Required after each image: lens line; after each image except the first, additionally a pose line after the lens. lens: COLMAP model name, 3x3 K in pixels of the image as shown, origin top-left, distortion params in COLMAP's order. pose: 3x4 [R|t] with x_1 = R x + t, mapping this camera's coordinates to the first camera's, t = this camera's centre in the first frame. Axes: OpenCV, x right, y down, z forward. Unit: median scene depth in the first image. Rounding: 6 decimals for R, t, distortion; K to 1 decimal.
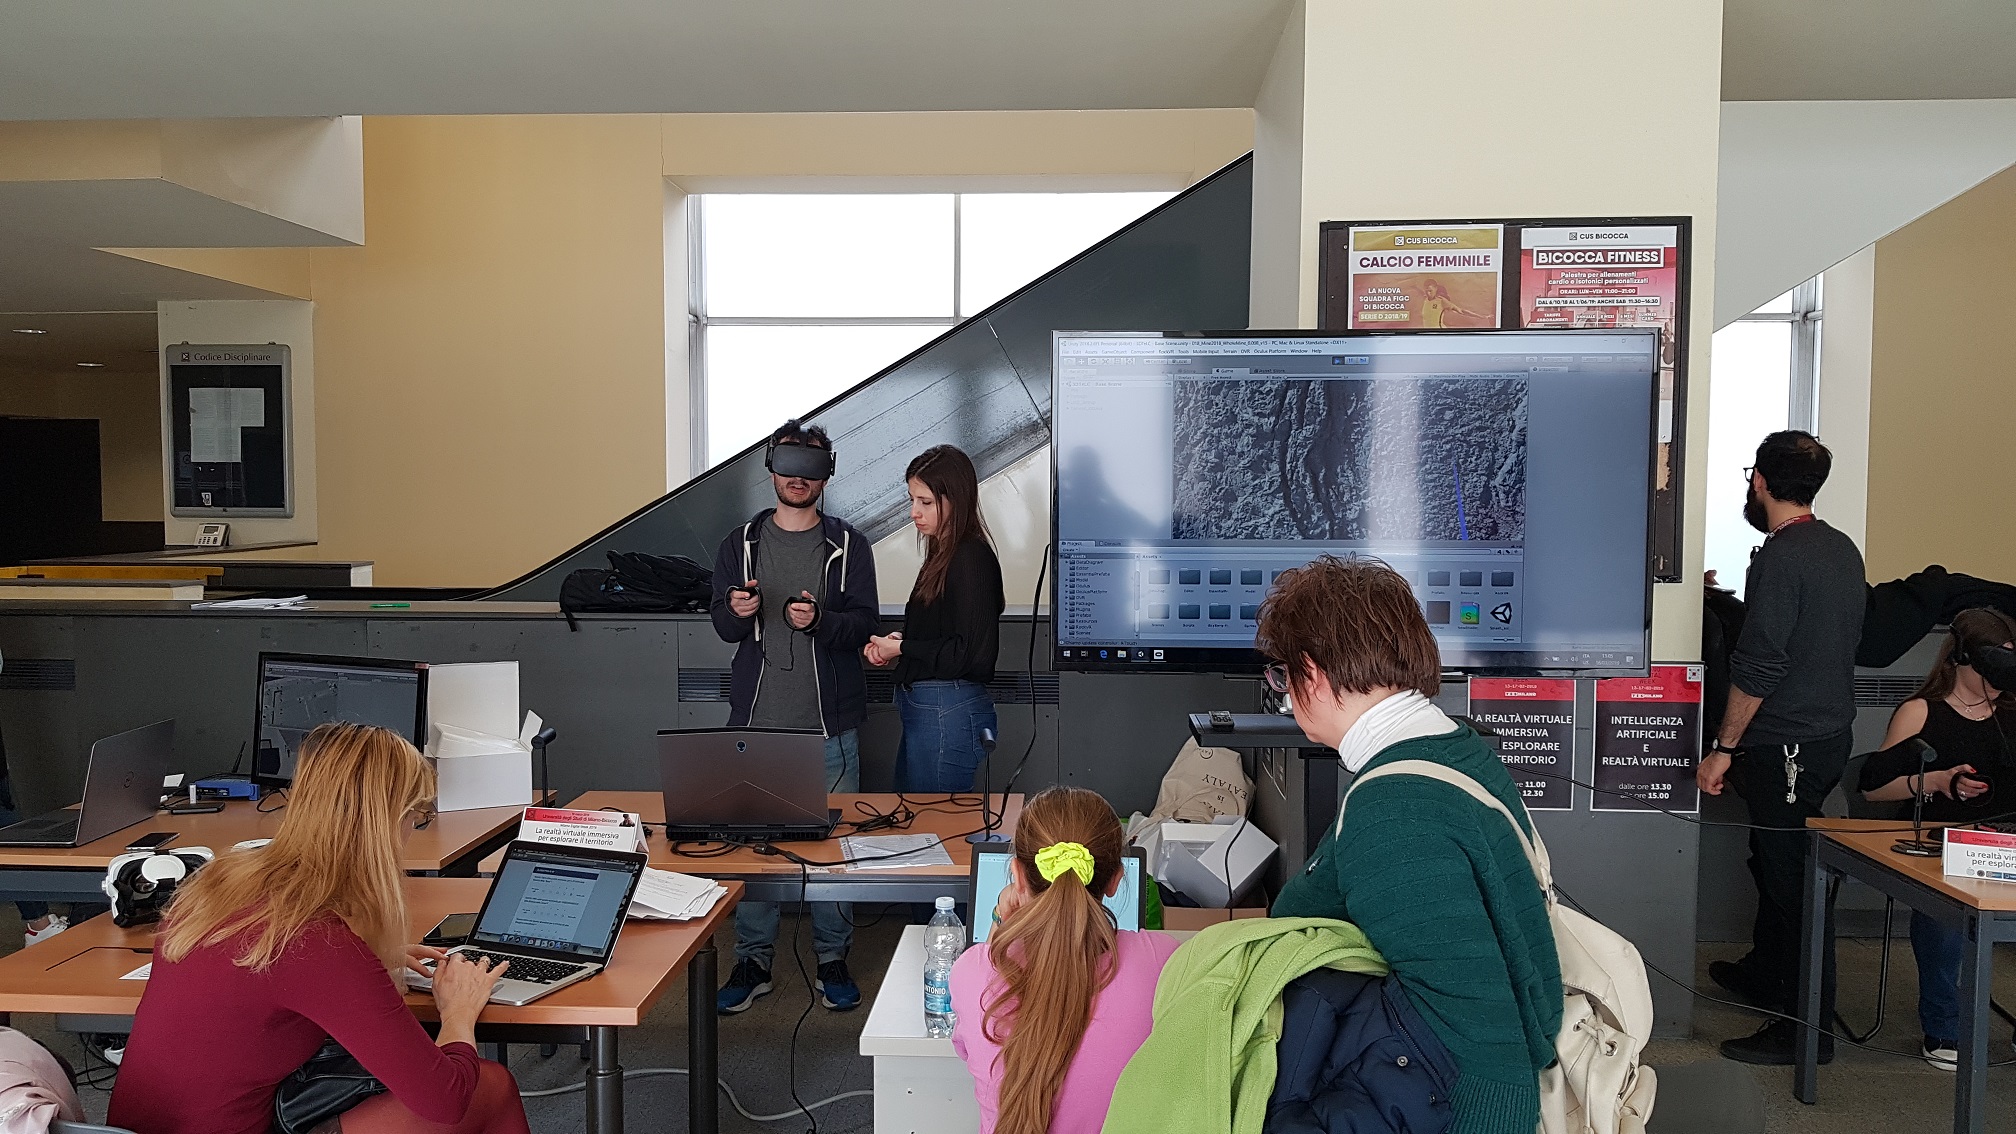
lens RADIAL K [[1563.0, 0, 1008.0], [0, 1563.0, 567.0], [0, 0, 1]] dist [0.005592, -0.001000]
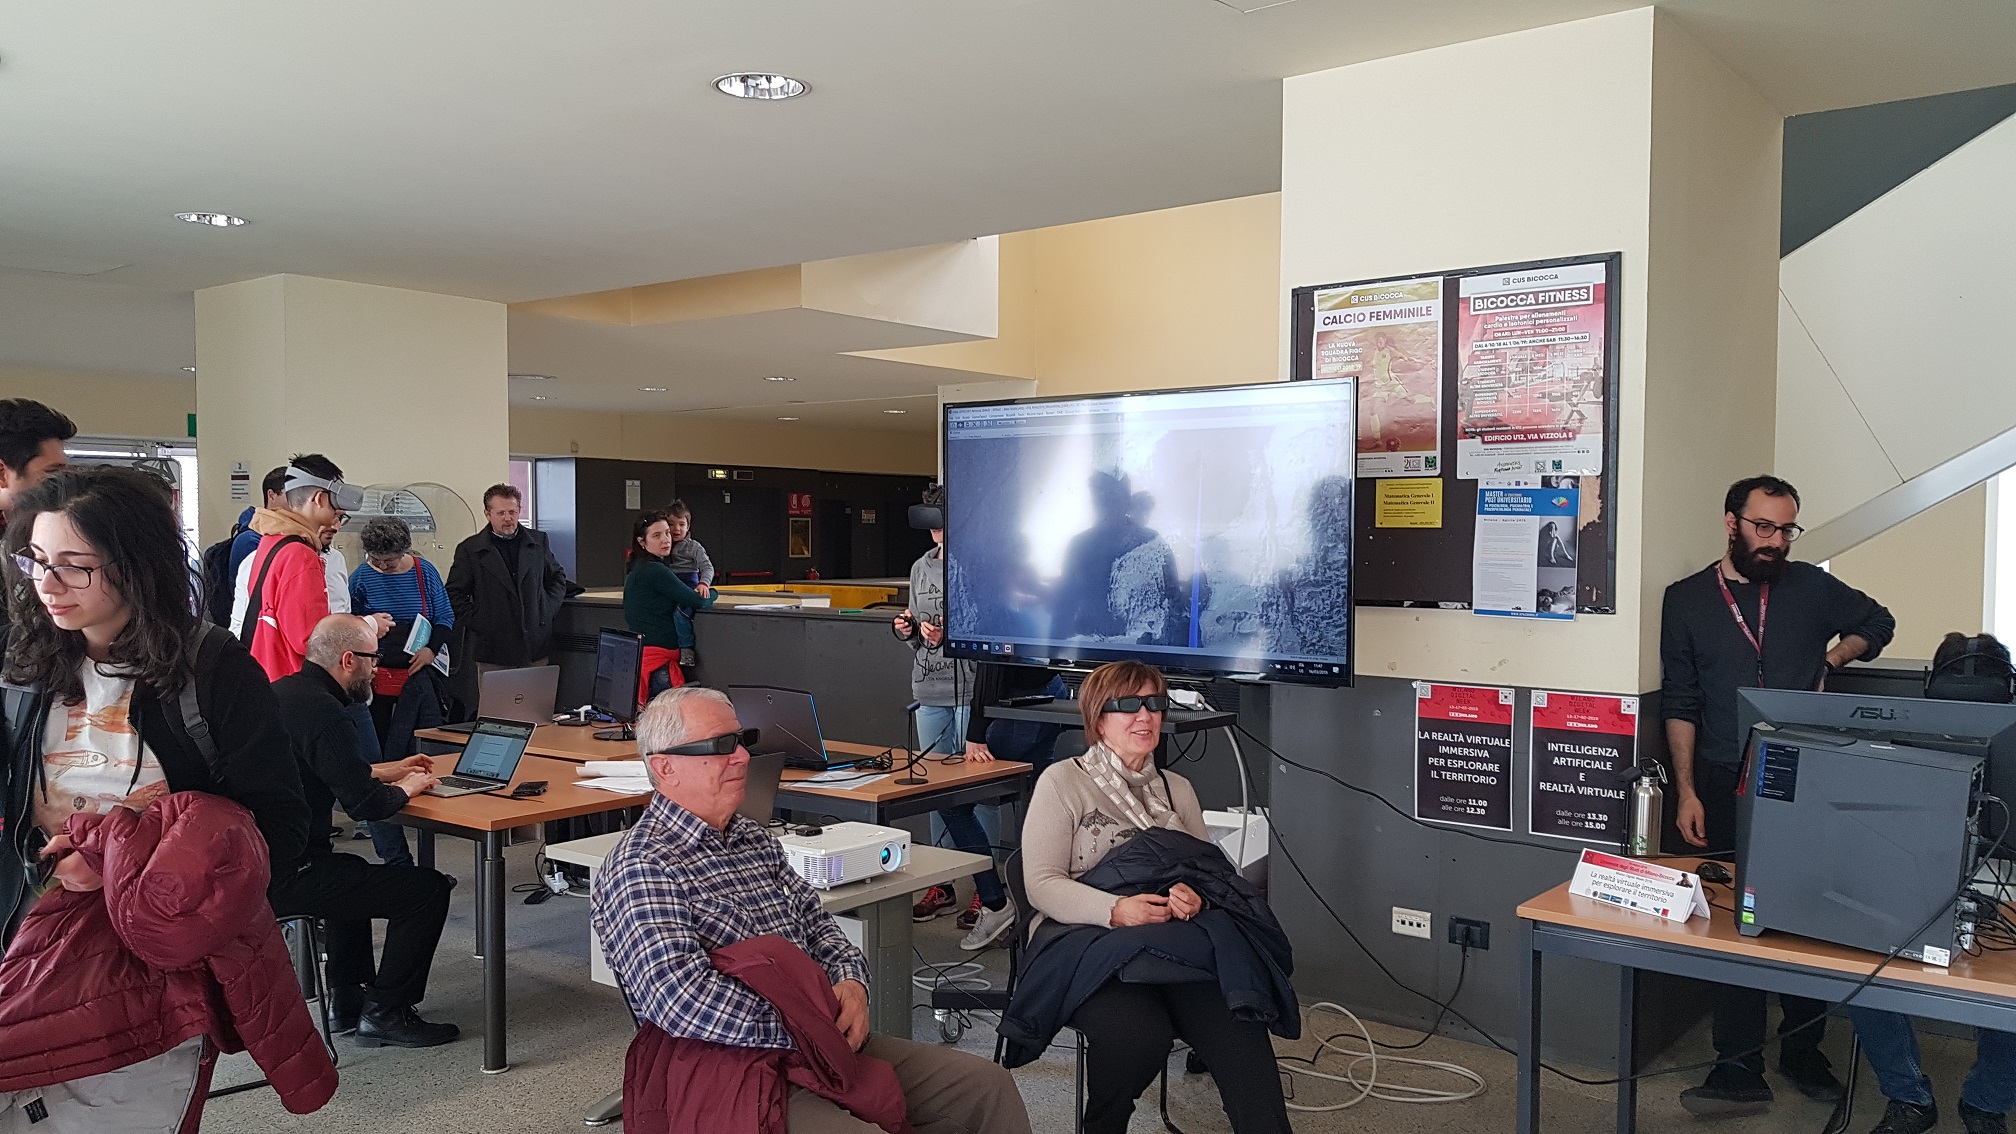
lens RADIAL K [[1563.0, 0, 1008.0], [0, 1563.0, 567.0], [0, 0, 1]] dist [0.005592, -0.001000]
pose [[0.816014, 0.013499, -0.577874, 0.694293], [-0.030726, 0.999327, -0.020043, 0.011844], [0.577215, 0.034111, 0.815880, -0.045000]]
